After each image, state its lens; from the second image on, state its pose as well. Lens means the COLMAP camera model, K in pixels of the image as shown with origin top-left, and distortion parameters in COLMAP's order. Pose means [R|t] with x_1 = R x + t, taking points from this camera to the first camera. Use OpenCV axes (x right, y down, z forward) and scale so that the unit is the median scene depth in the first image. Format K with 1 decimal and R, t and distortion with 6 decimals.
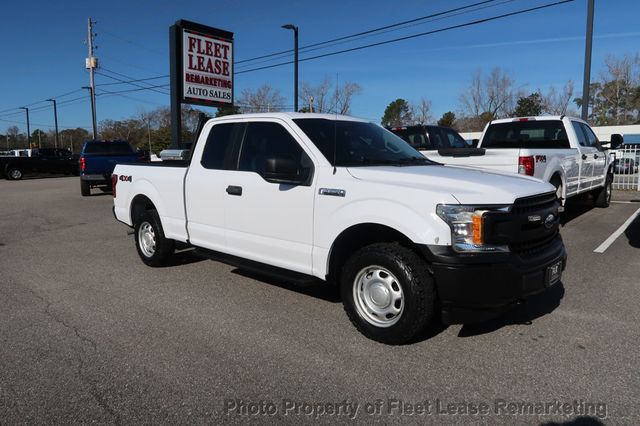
lens RADIAL K [[442.0, 0, 317.3], [0, 442.0, 213.2], [0, 0, 1]] dist [-0.021679, 0.002753]
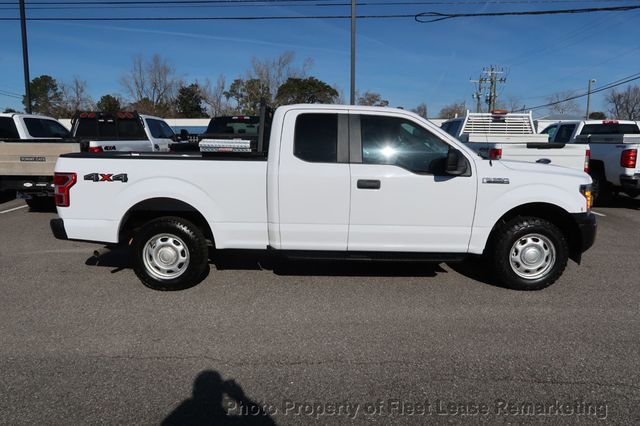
lens RADIAL K [[442.0, 0, 317.3], [0, 442.0, 213.2], [0, 0, 1]] dist [-0.021679, 0.002753]
pose [[0.731205, -0.095298, 0.675468, -0.236383], [0.074544, 0.995426, 0.059744, -0.013826], [-0.678072, 0.006667, 0.734965, 0.088165]]
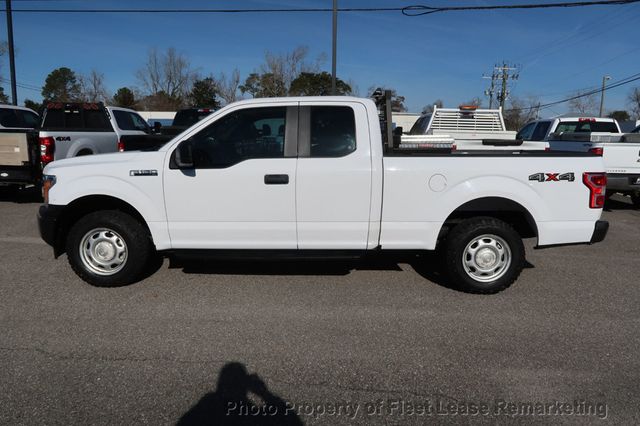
lens RADIAL K [[442.0, 0, 317.3], [0, 442.0, 213.2], [0, 0, 1]] dist [-0.021679, 0.002753]
pose [[0.757181, -0.086589, 0.647441, -0.177957], [0.055925, 0.996129, 0.067818, -0.008433], [-0.650807, -0.015143, 0.759092, 0.045109]]
